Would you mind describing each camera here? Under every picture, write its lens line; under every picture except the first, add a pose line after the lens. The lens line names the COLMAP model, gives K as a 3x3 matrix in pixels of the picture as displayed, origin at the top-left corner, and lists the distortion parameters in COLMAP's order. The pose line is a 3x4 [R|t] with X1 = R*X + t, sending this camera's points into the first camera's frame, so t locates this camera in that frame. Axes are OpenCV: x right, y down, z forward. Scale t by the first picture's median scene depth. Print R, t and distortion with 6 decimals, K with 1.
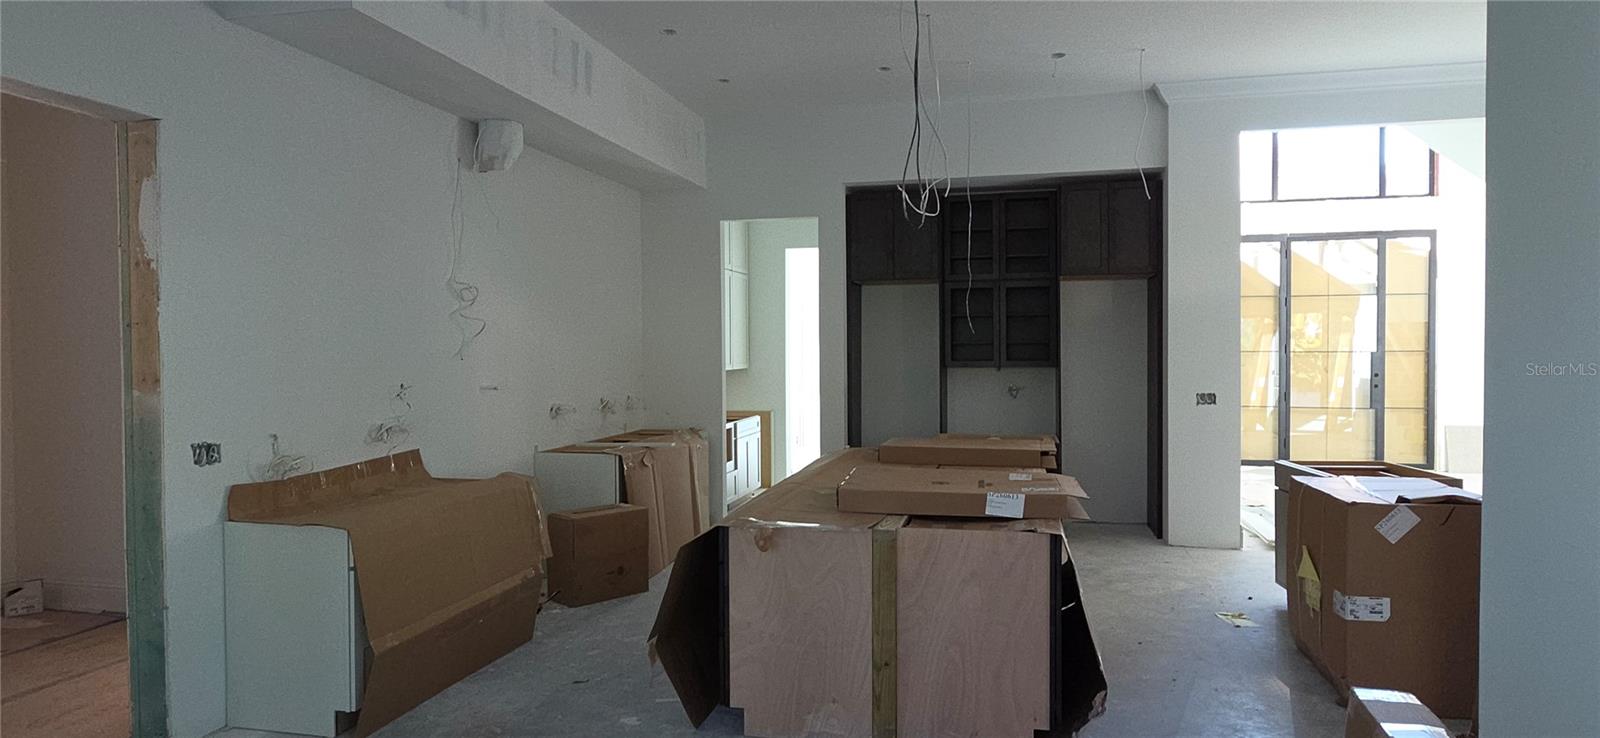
lens RADIAL K [[912.3, 0, 800.0], [0, 912.3, 369.0], [0, 0, 1]] dist [-0.000911, -0.000456]
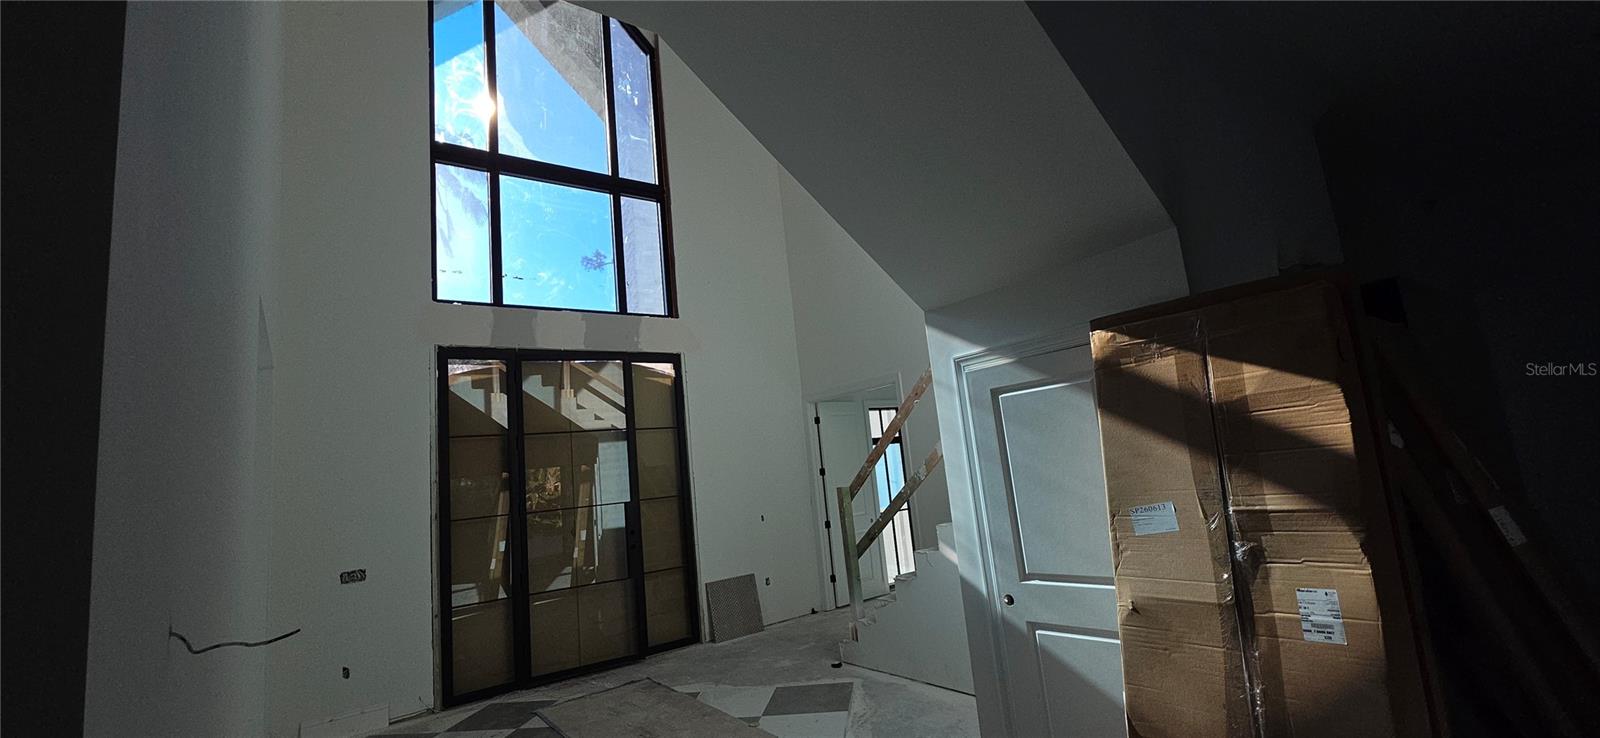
lens RADIAL K [[658.0, 0, 800.0], [0, 658.0, 369.0], [0, 0, 1]] dist [-0.000371, -0.000013]
pose [[0.643952, 0.065873, 0.762225, 0.281436], [0.105369, 0.979156, -0.173640, -0.016499], [-0.757775, 0.192130, 0.623588, 0.502955]]
